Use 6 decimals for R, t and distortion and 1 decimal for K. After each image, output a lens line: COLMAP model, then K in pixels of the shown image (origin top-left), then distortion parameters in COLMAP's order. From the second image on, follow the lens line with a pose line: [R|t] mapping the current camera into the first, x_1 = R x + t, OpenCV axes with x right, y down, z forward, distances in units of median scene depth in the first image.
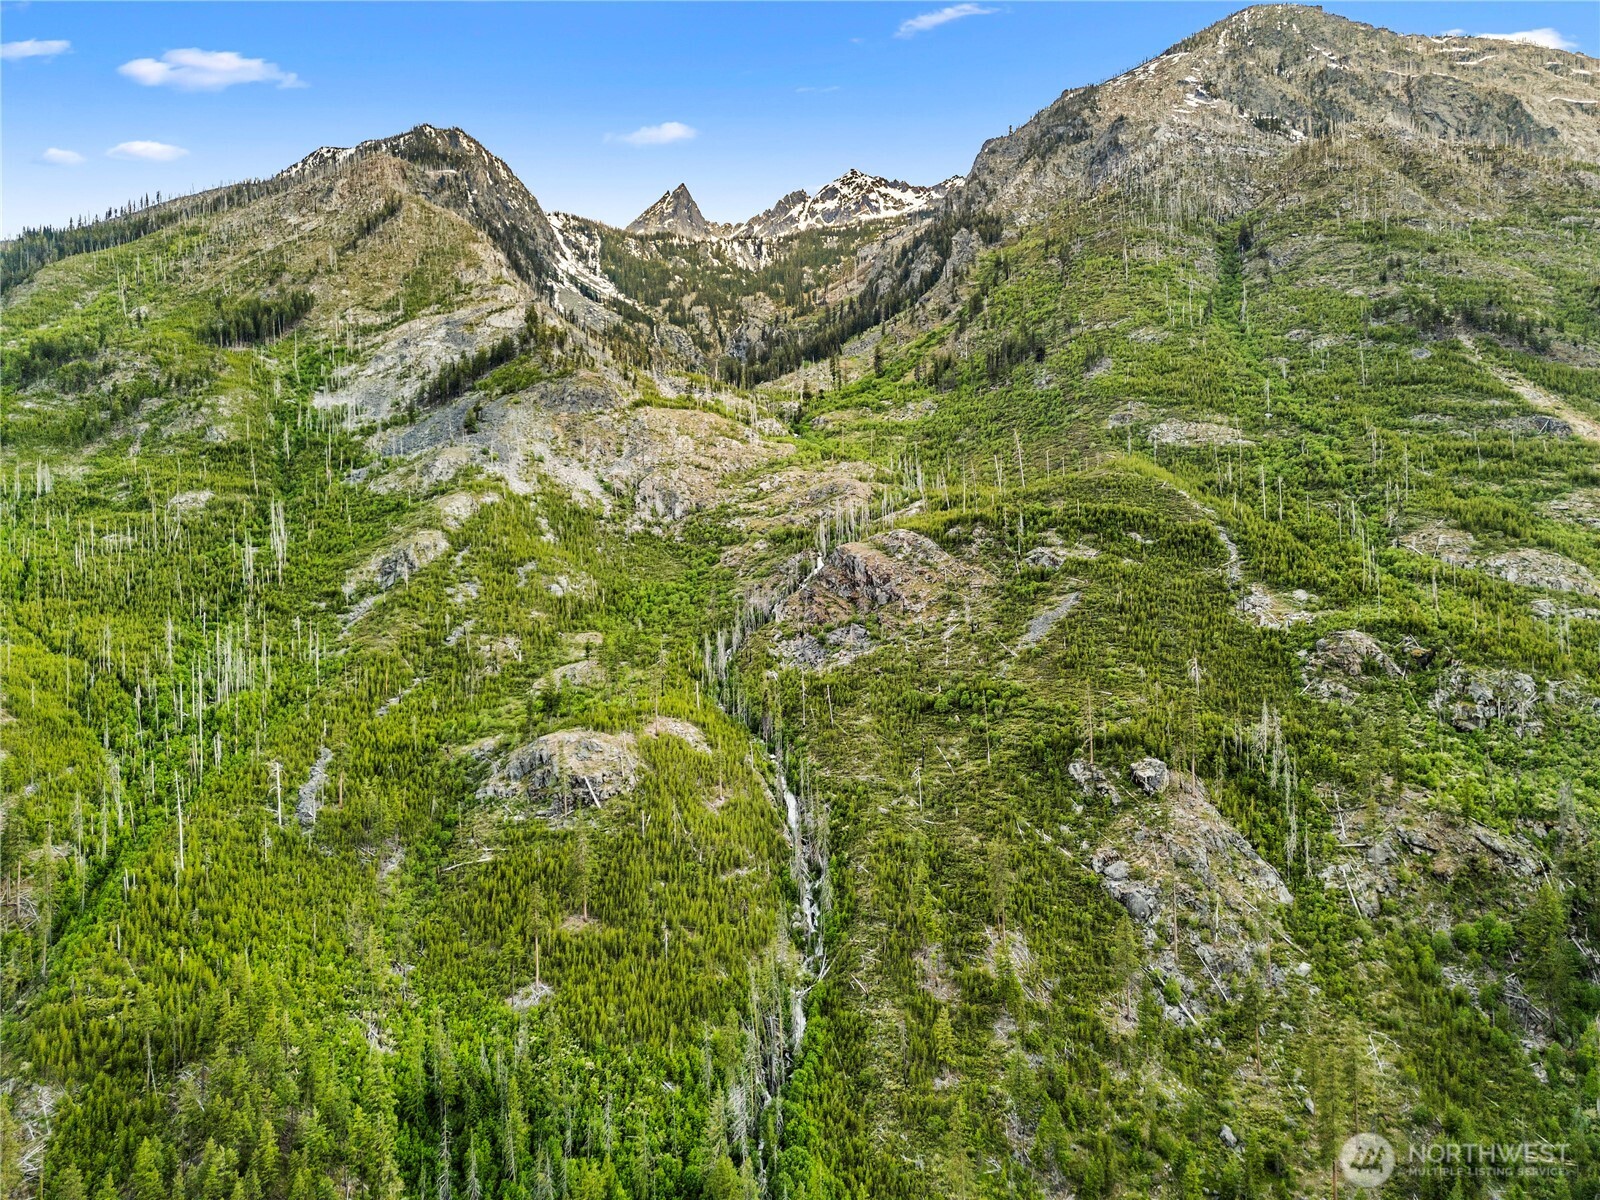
lens RADIAL K [[1150.7, 0, 800.0], [0, 1150.7, 600.0], [0, 0, 1]] dist [0.099223, -0.073972]
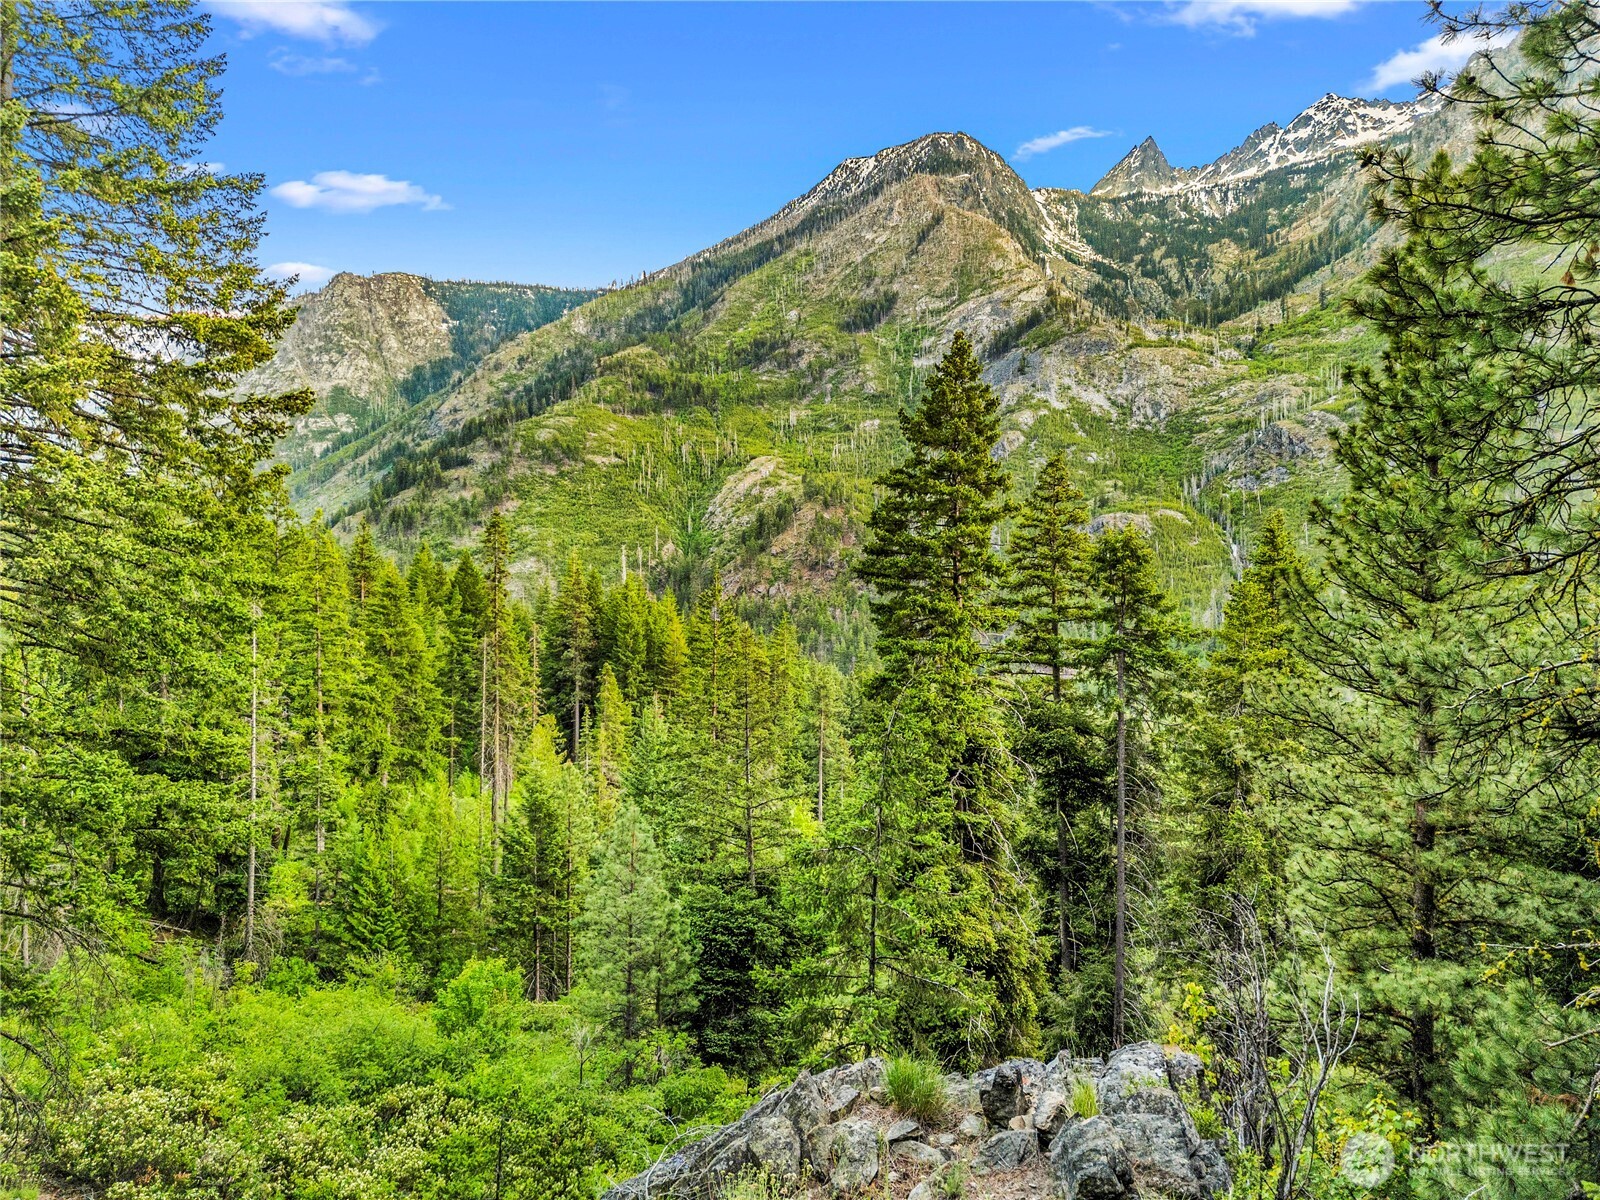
lens RADIAL K [[1150.7, 0, 800.0], [0, 1150.7, 600.0], [0, 0, 1]] dist [0.099223, -0.073972]
pose [[0.927974, 0.007629, -0.372568, 0.025035], [0.007679, 0.999187, 0.039587, 0.102270], [0.372567, -0.039597, 0.927160, -0.611073]]
